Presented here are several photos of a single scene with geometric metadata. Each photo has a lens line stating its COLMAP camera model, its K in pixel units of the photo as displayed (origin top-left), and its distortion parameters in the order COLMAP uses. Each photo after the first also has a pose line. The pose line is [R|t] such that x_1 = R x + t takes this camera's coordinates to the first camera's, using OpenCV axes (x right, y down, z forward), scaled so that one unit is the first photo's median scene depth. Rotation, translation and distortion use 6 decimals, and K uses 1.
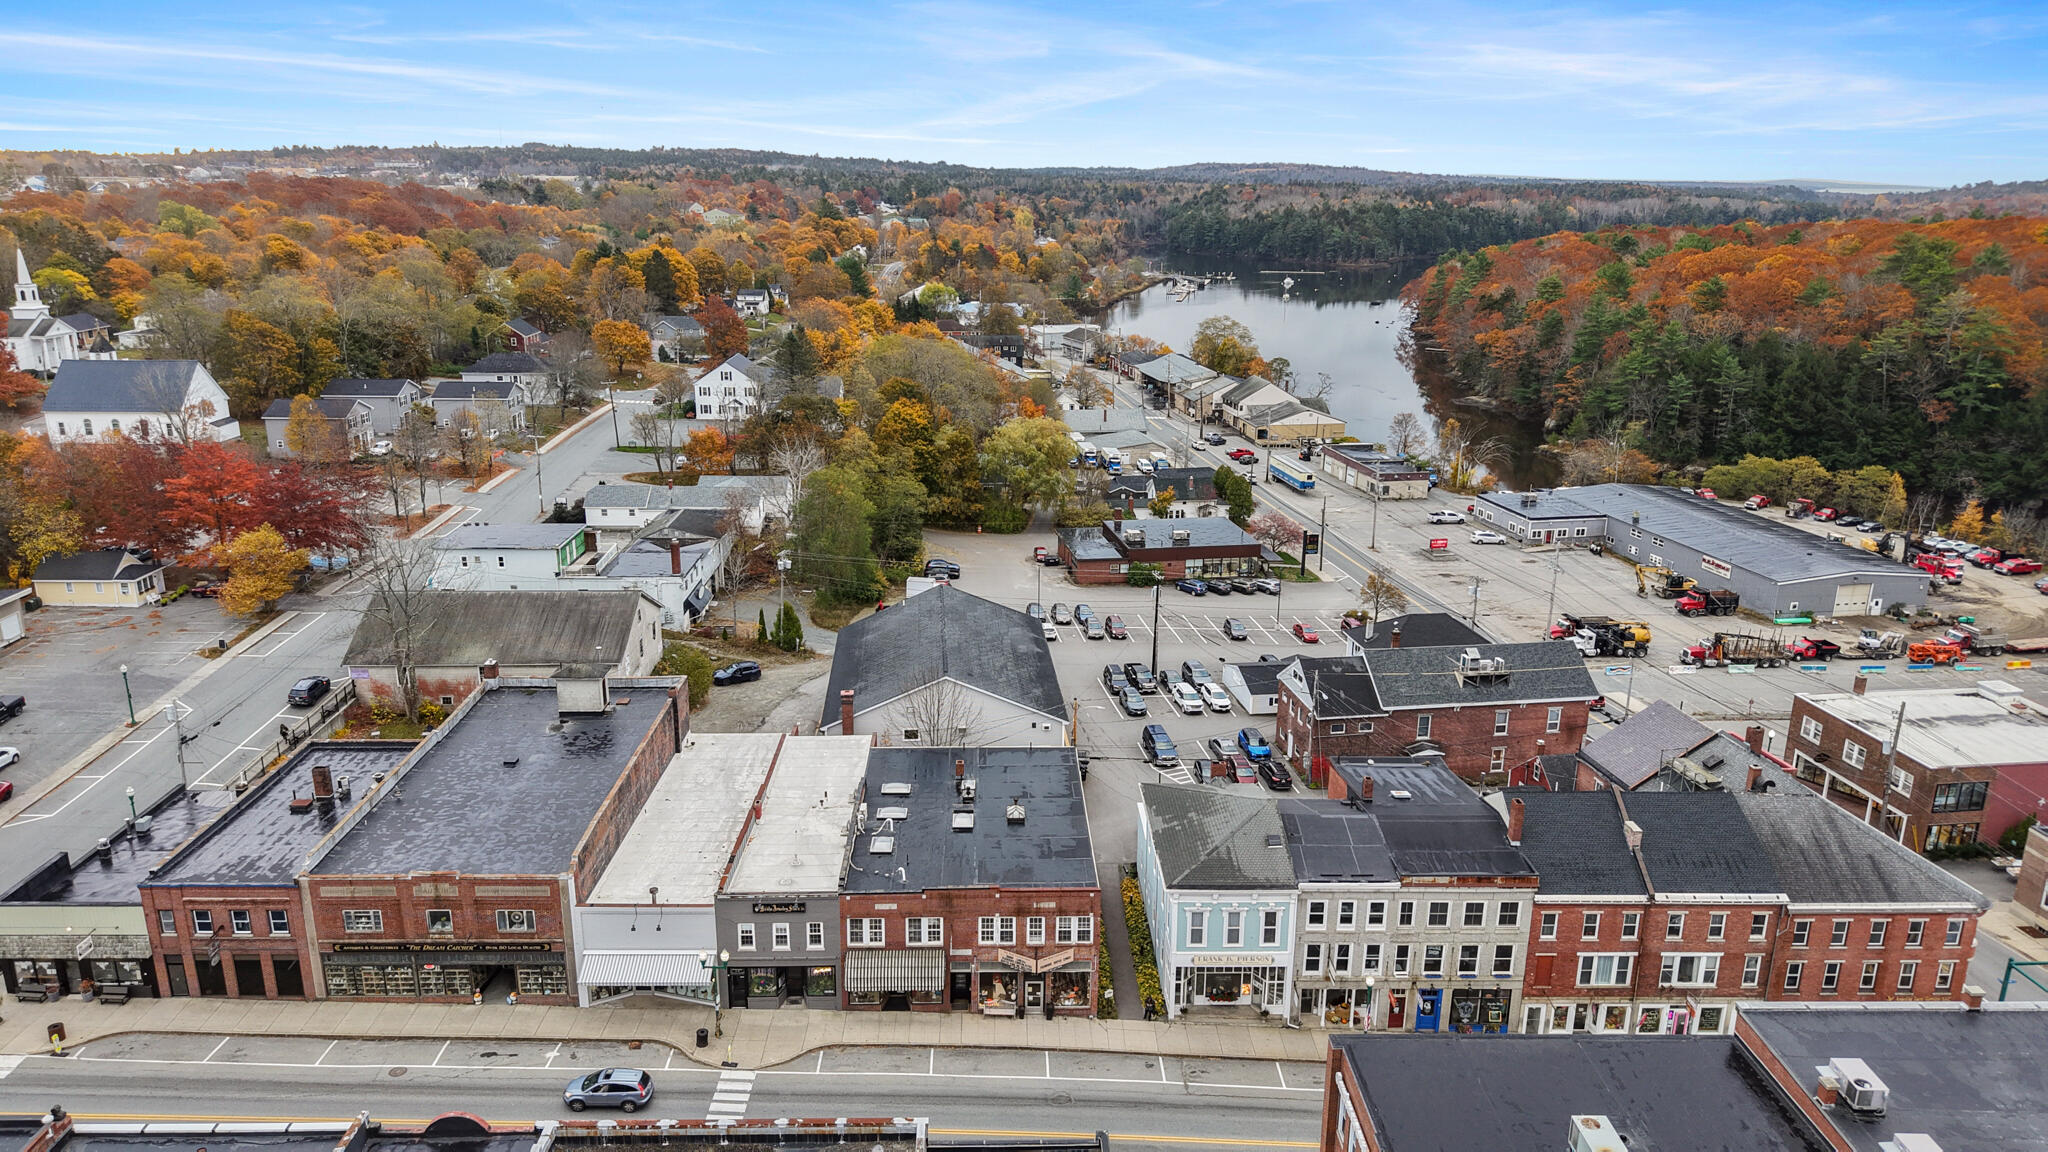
lens RADIAL K [[1367.4, 0, 1023.0], [0, 1367.4, 575.8], [0, 0, 1]] dist [0.017560, -0.020766]
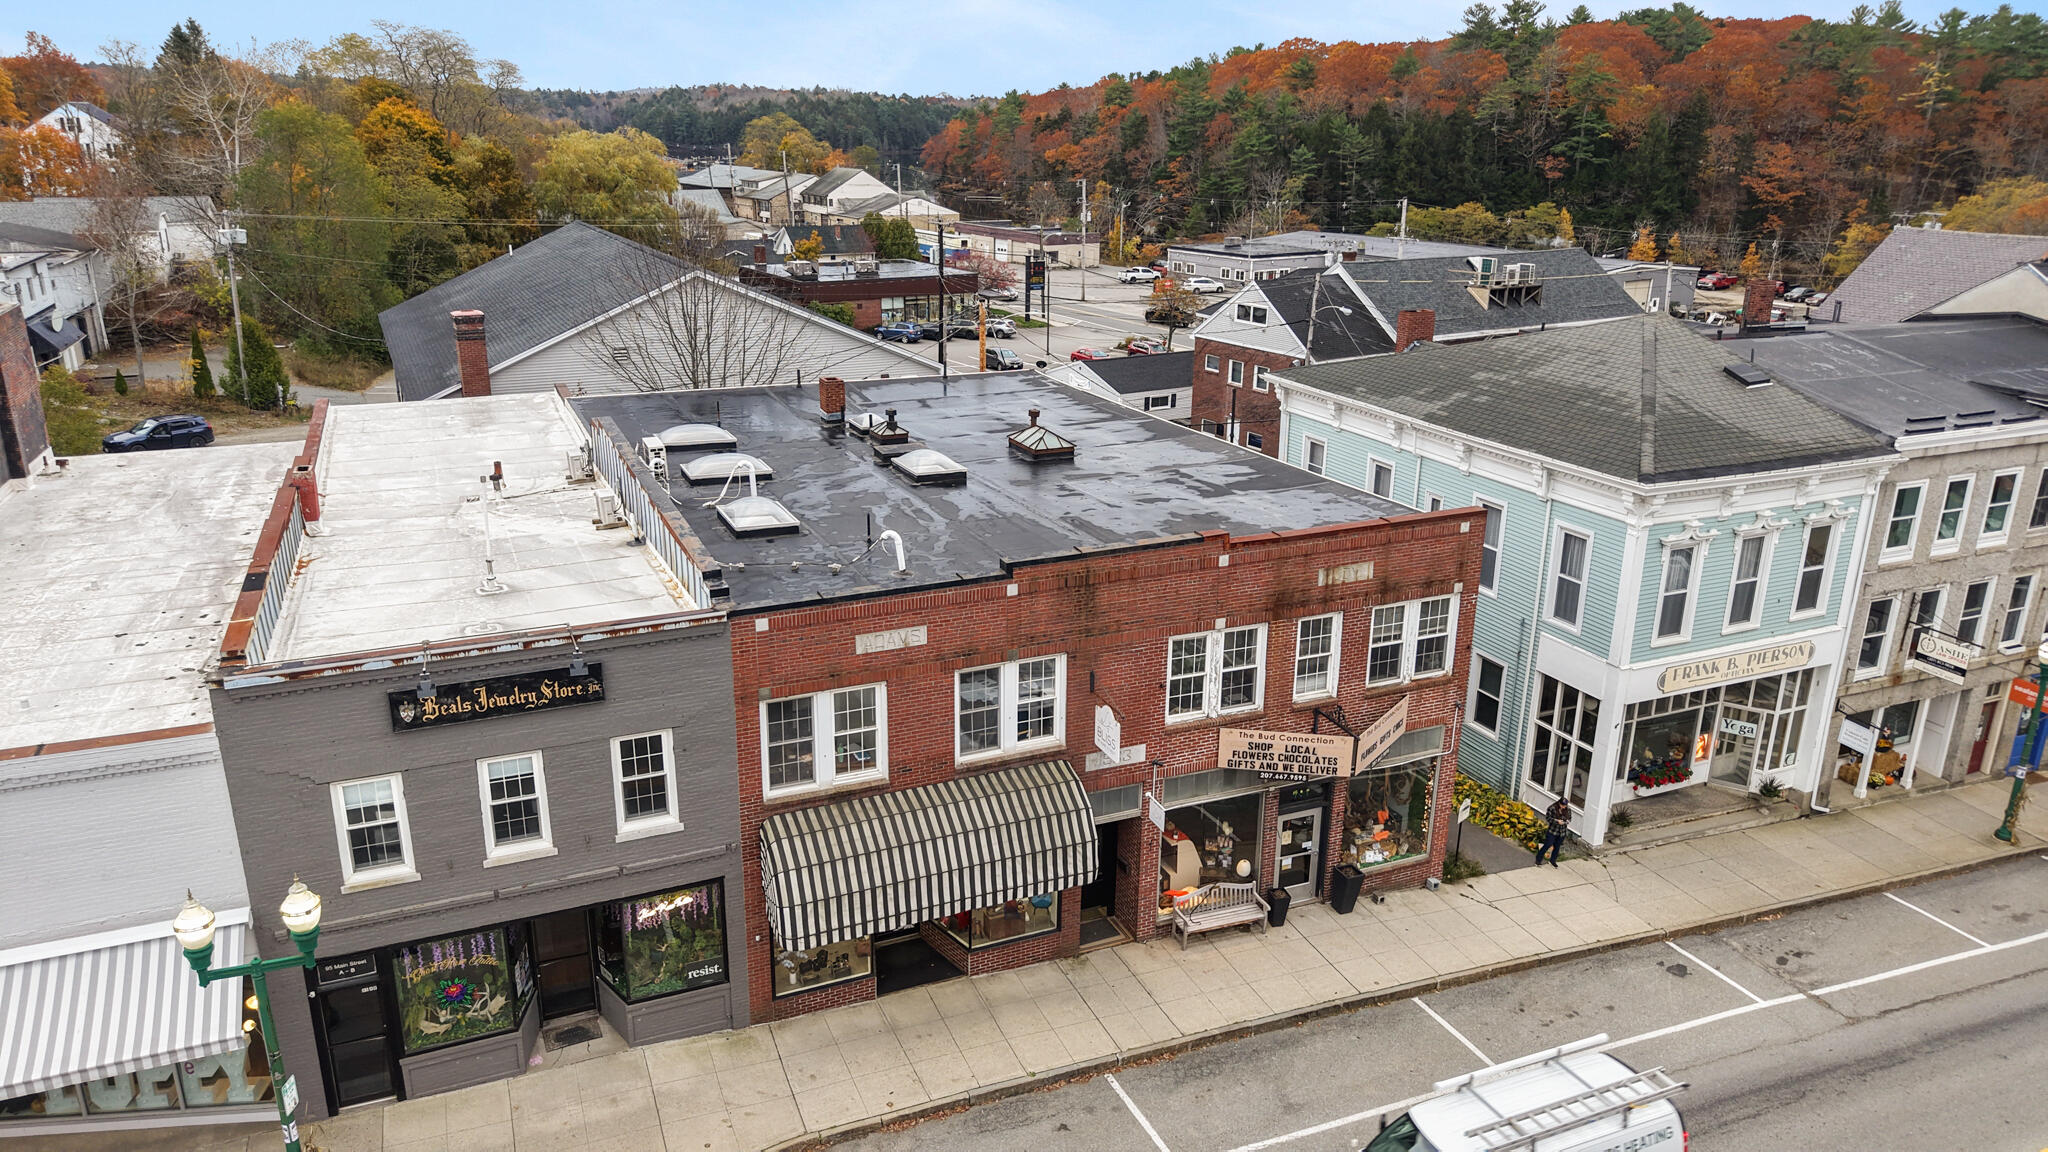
lens RADIAL K [[1367.4, 0, 1023.0], [0, 1367.4, 575.8], [0, 0, 1]] dist [0.017560, -0.020766]
pose [[0.927226, -0.118182, 0.355366, -0.172116], [0.103345, 0.992803, 0.060522, 0.210021], [-0.359960, -0.019393, 0.932766, 0.707748]]
